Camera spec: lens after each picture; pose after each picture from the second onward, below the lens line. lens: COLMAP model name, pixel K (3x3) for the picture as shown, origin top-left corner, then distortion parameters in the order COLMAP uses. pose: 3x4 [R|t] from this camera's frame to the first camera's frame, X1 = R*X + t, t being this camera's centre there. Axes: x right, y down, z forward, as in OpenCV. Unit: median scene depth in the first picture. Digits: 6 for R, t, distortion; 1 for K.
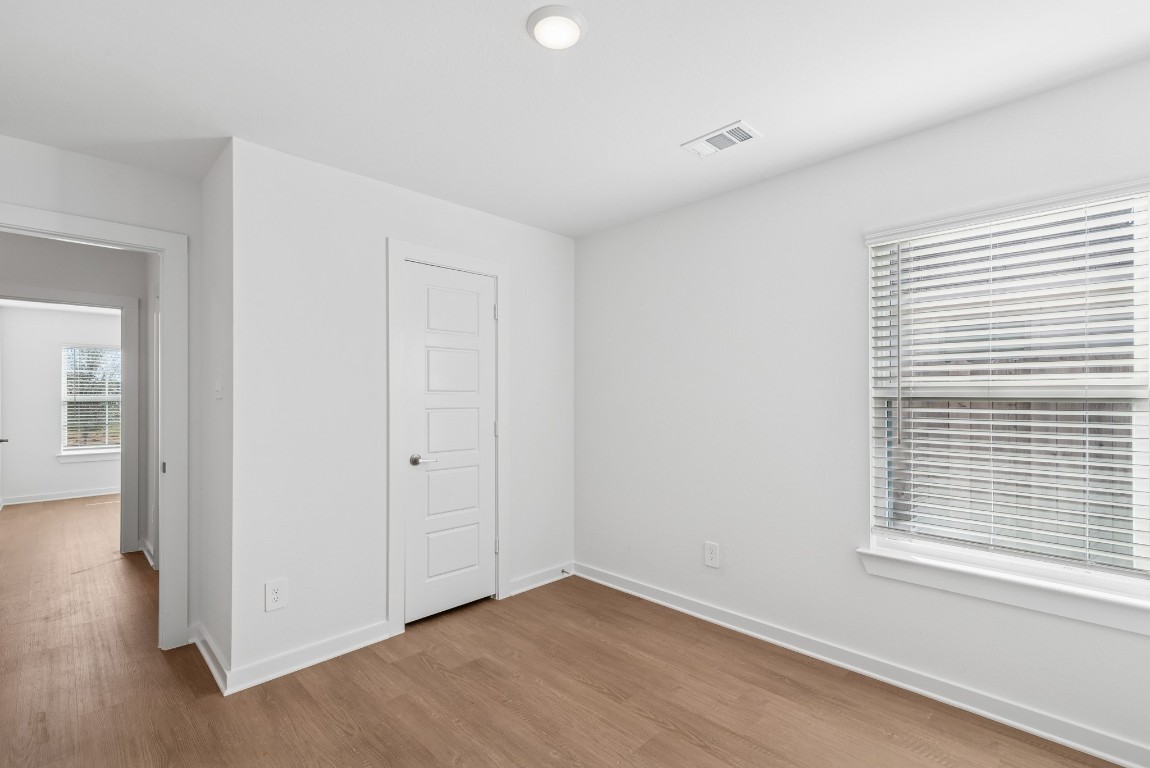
lens RADIAL K [[537.1, 0, 576.1], [0, 537.1, 395.3], [0, 0, 1]] dist [0.027724, -0.000715]
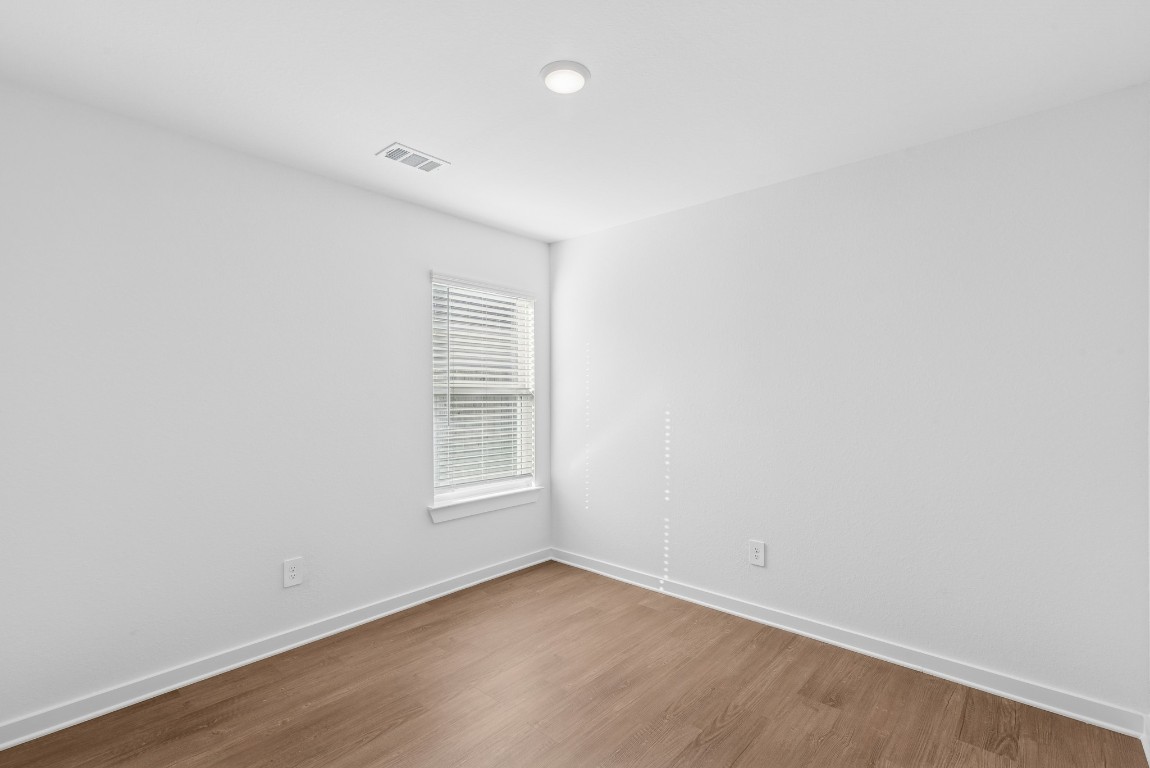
lens RADIAL K [[537.1, 0, 576.1], [0, 537.1, 395.3], [0, 0, 1]] dist [0.027724, -0.000715]
pose [[-0.077639, -0.002894, 0.996977, -0.826010], [-0.000278, 0.999996, 0.002881, 0.002896], [-0.996982, -0.000053, -0.077639, 0.743519]]
